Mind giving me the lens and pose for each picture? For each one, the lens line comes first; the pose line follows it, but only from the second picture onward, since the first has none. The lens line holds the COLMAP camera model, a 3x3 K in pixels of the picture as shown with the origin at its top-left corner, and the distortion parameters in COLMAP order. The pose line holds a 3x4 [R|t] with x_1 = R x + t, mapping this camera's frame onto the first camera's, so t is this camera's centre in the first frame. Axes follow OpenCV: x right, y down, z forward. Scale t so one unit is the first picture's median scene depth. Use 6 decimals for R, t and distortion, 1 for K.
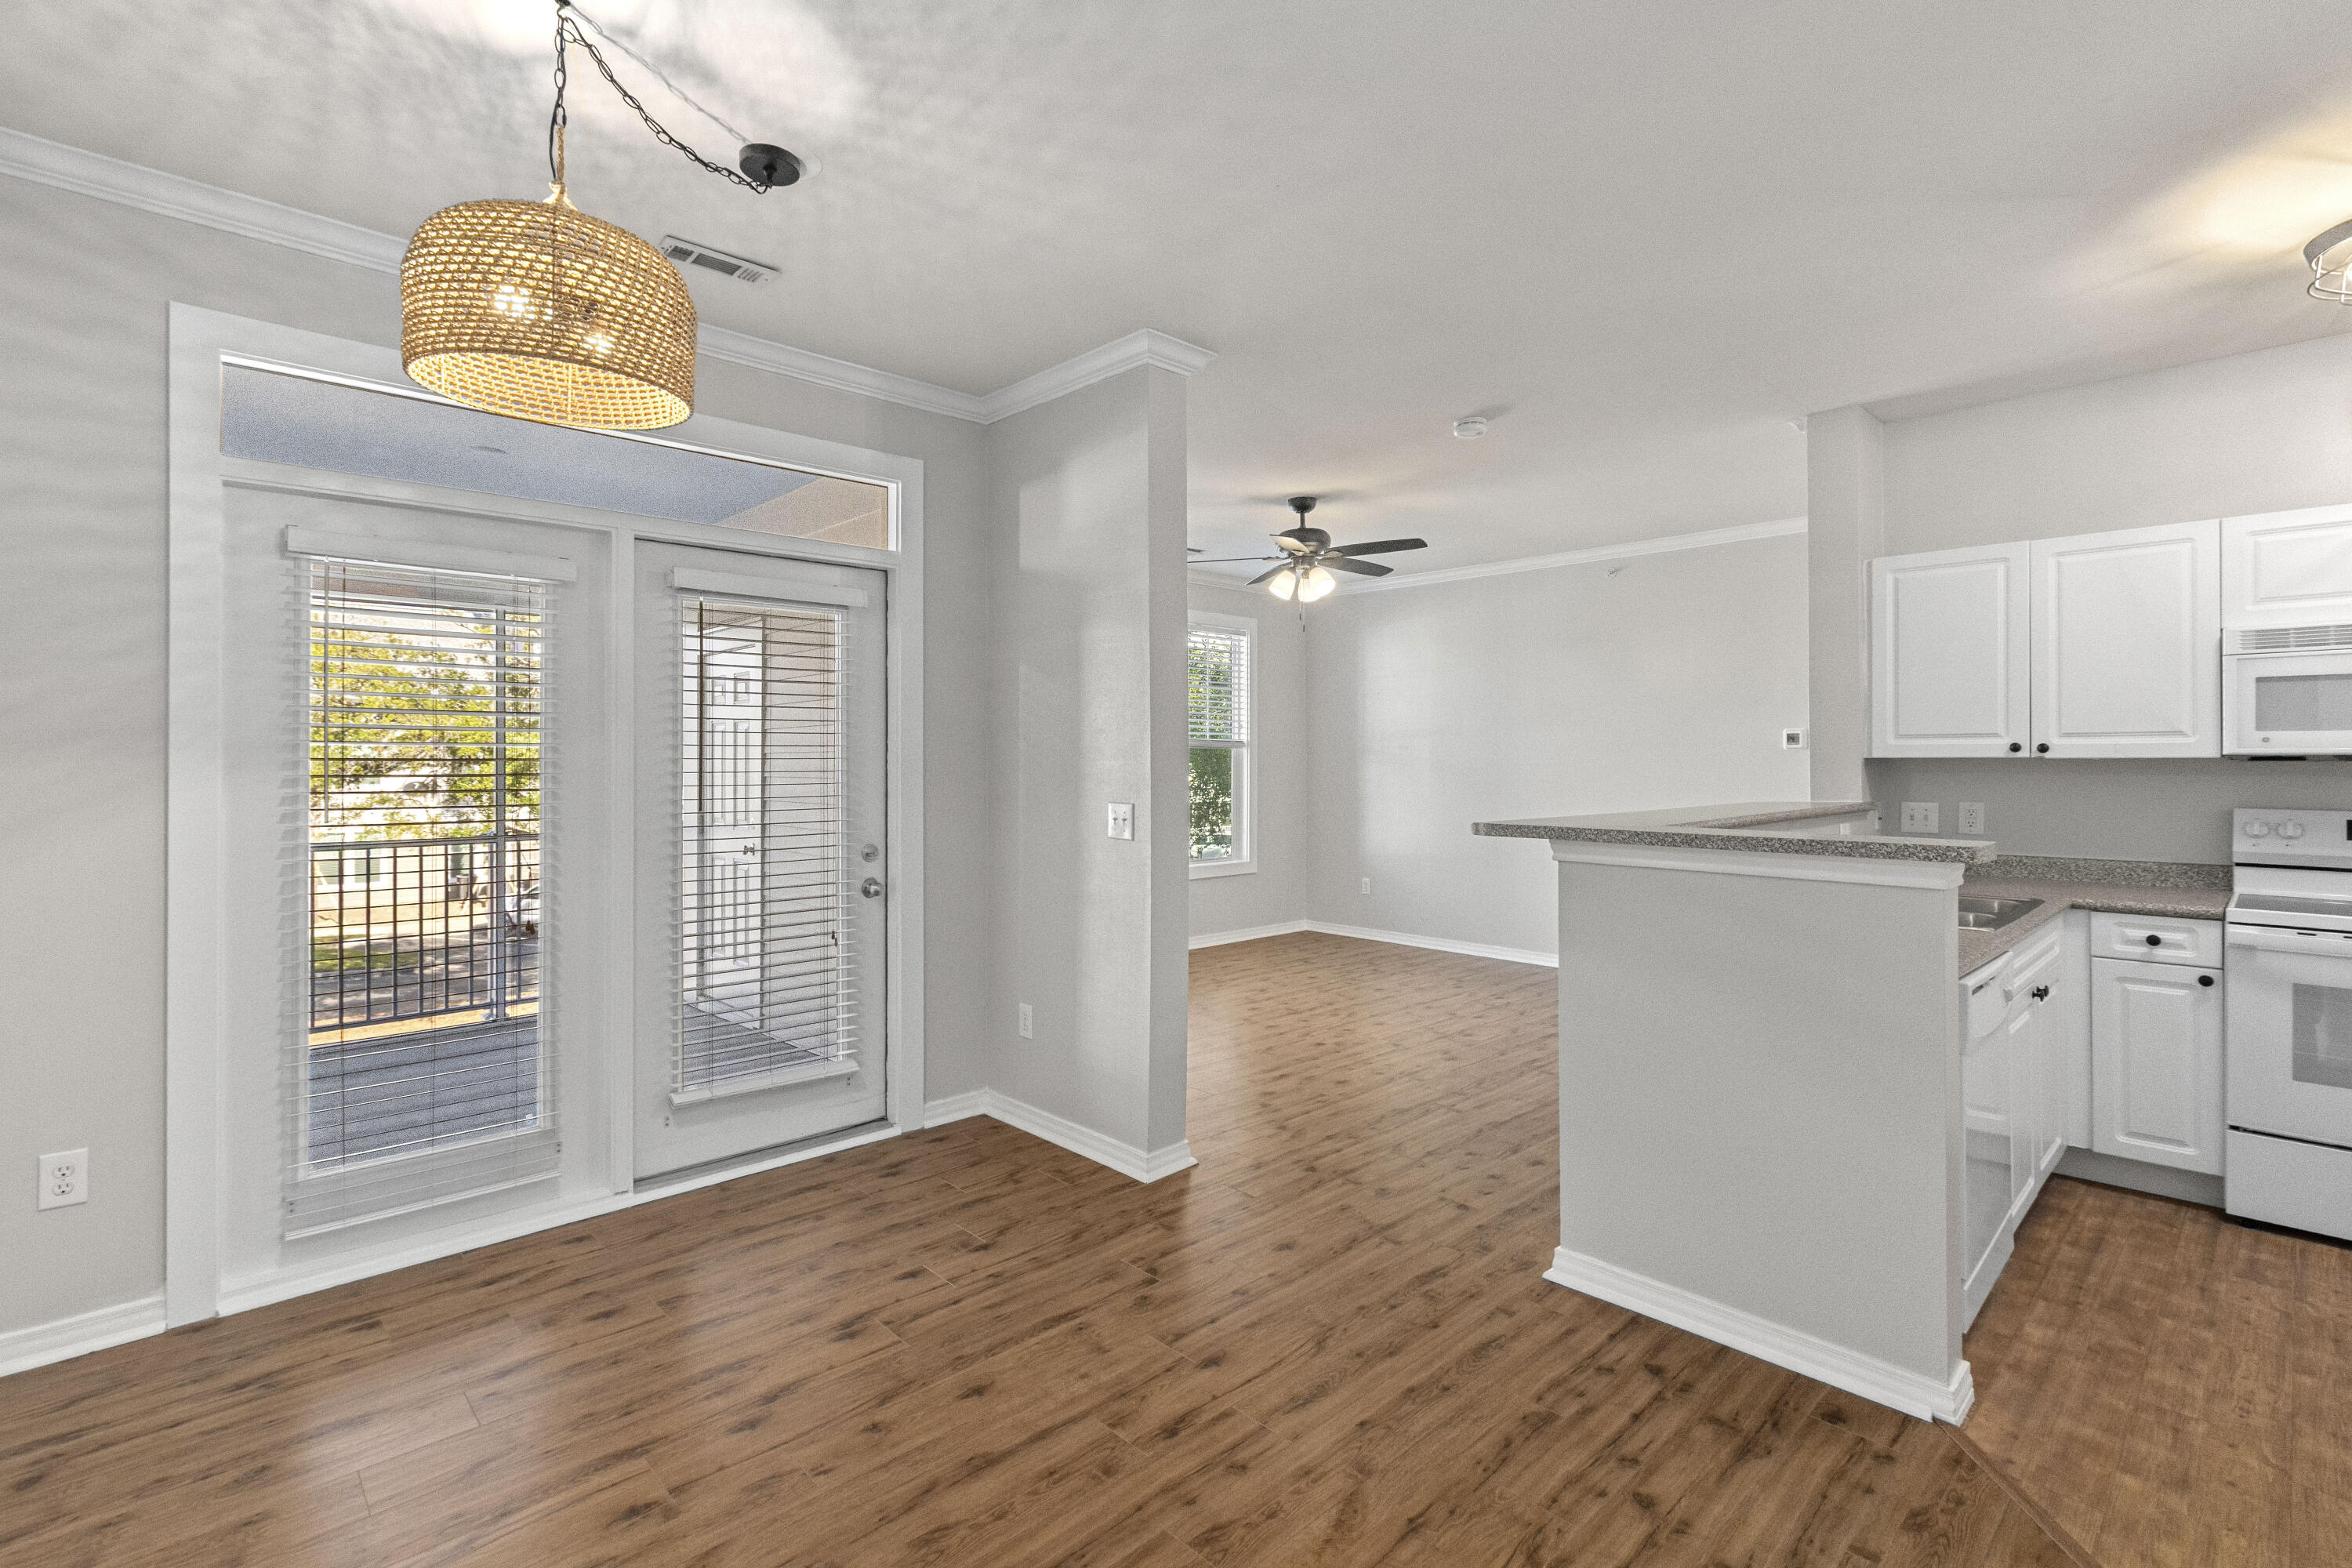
lens RADIAL K [[1064.6, 0, 1183.1], [0, 1064.6, 755.6], [0, 0, 1]] dist [0.004145, -0.002562]
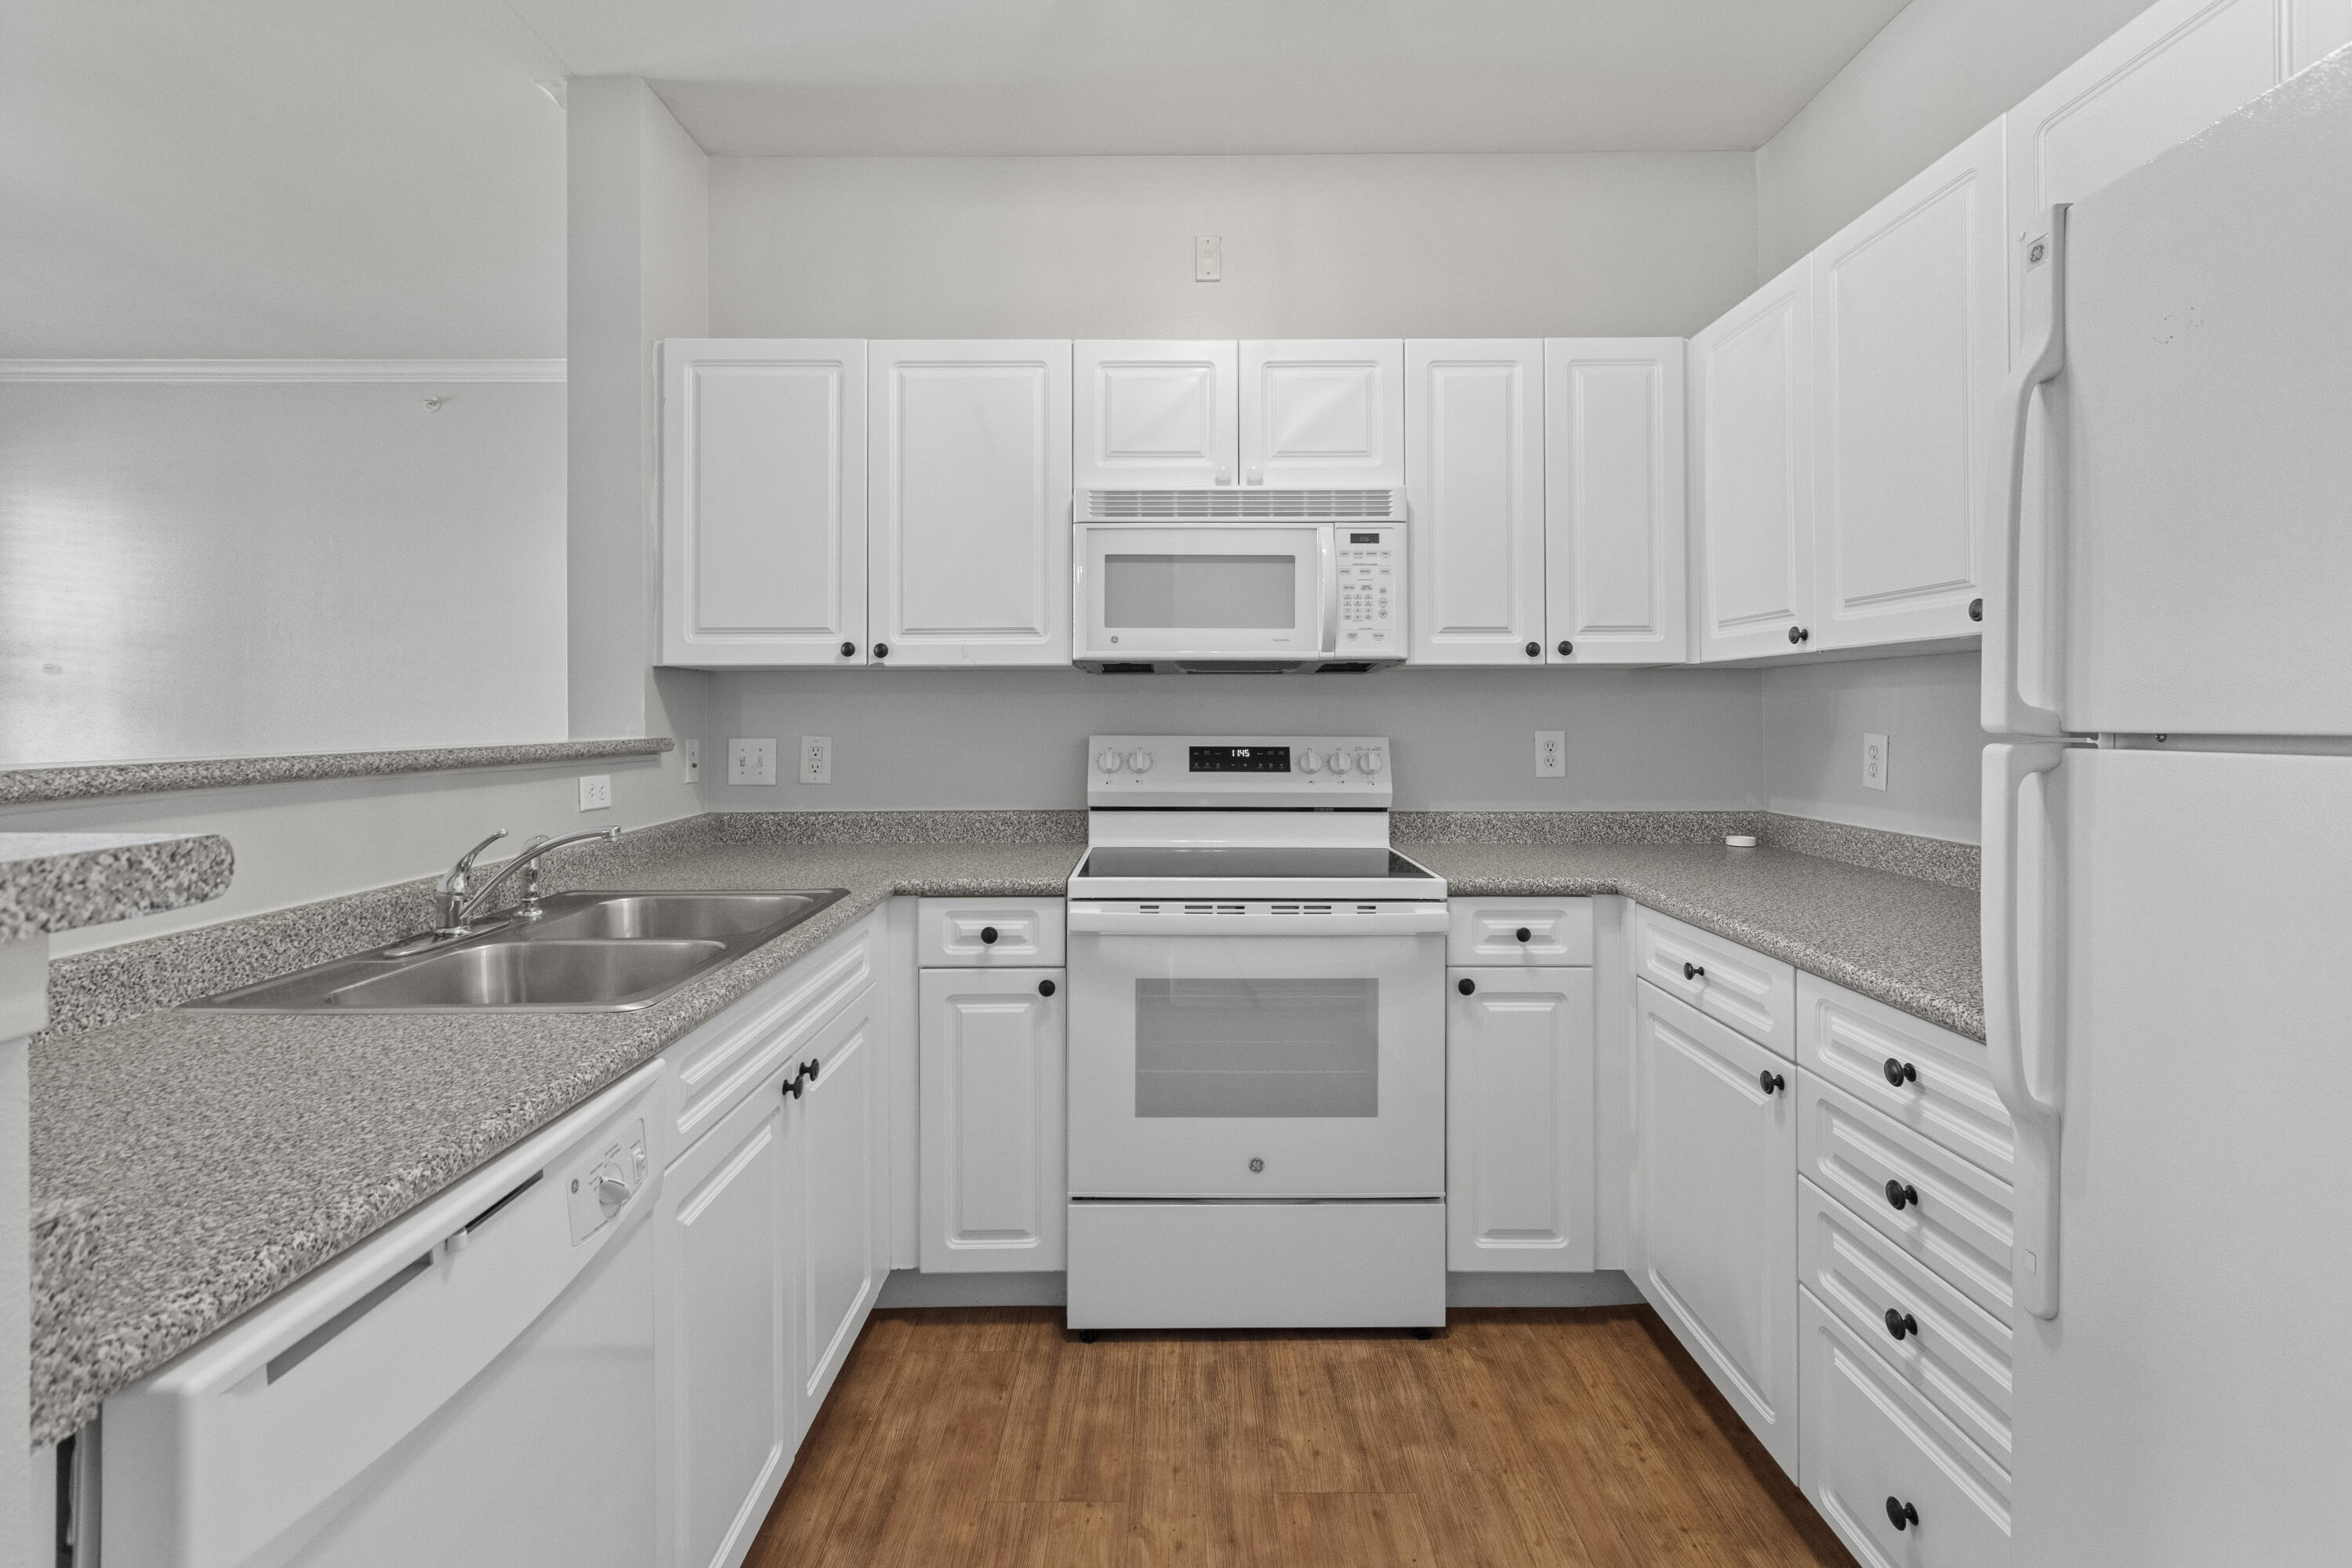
lens RADIAL K [[1064.6, 0, 1174.9], [0, 1064.6, 705.8], [0, 0, 1]] dist [0.004145, -0.002562]
pose [[0.688238, 0.006382, 0.725457, 0.508996], [-0.001370, 0.999971, -0.007497, 0.036492], [-0.725484, 0.004165, 0.688226, 0.461826]]
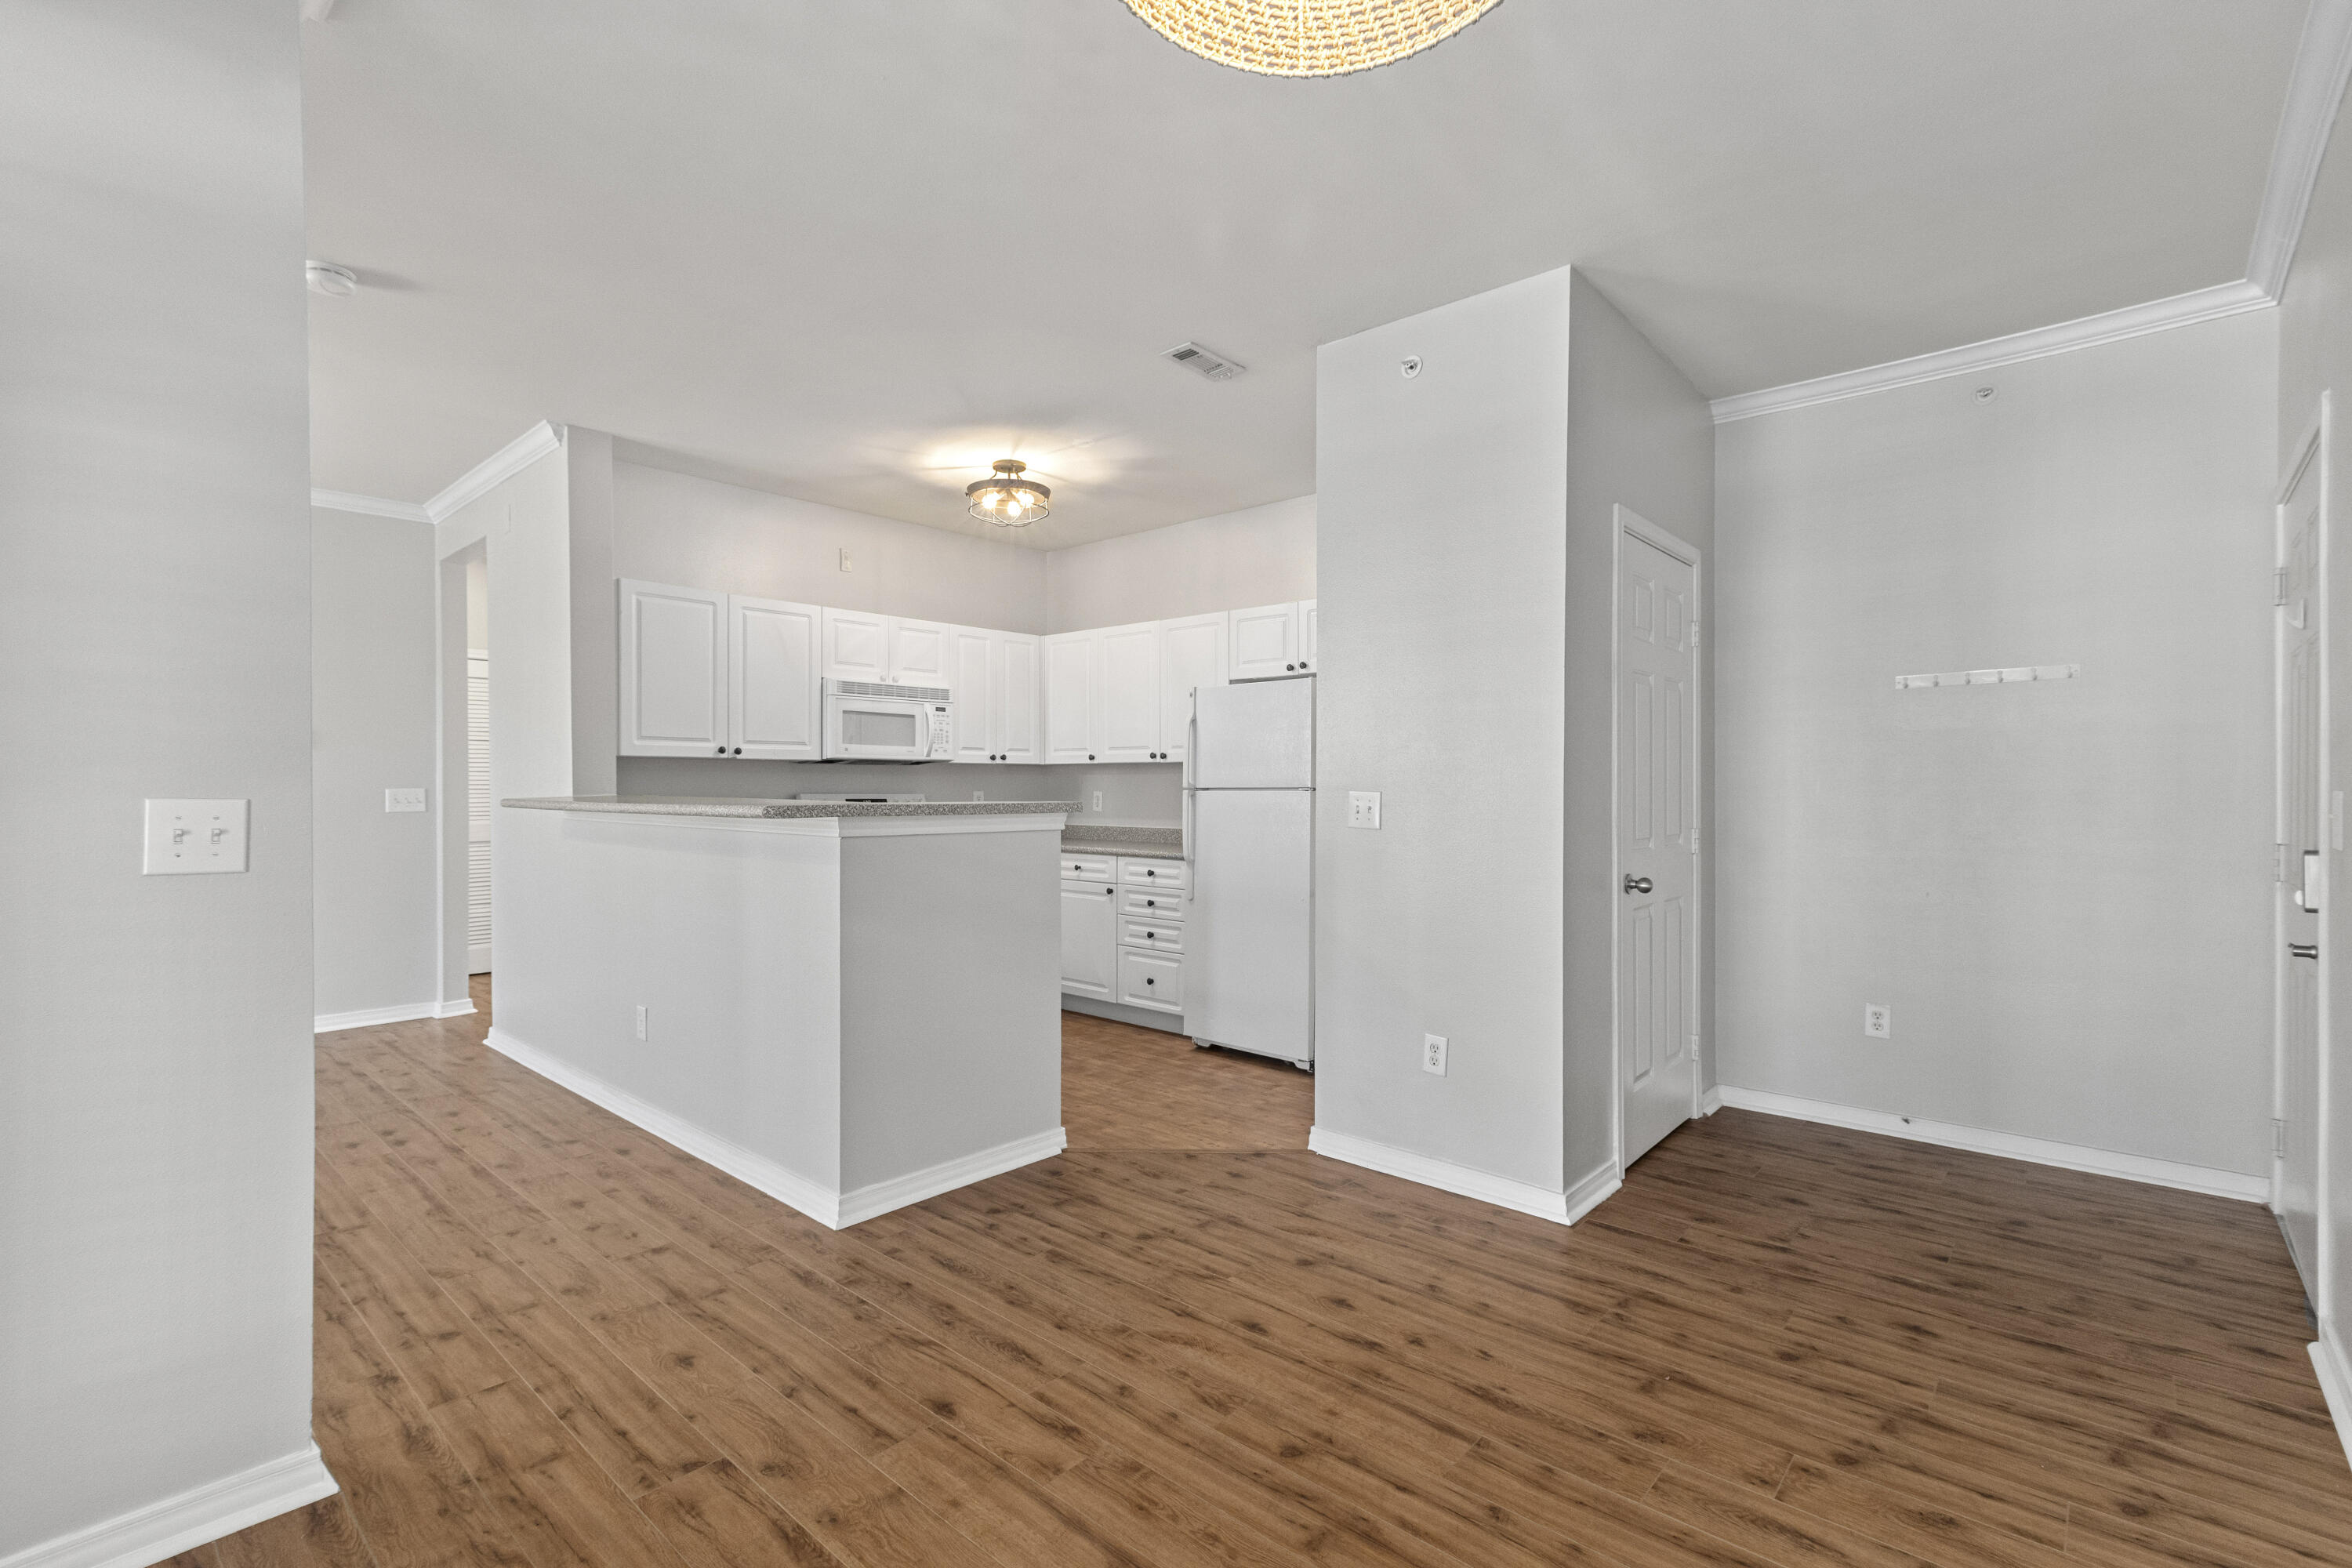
lens RADIAL K [[1064.6, 0, 1140.4], [0, 1064.6, 786.0], [0, 0, 1]] dist [0.004145, -0.002562]
pose [[-0.058038, 0.000641, 0.998314, -0.626905], [-0.005089, 0.999987, -0.000937, 0.040241], [-0.998301, -0.005134, -0.058034, 0.648797]]
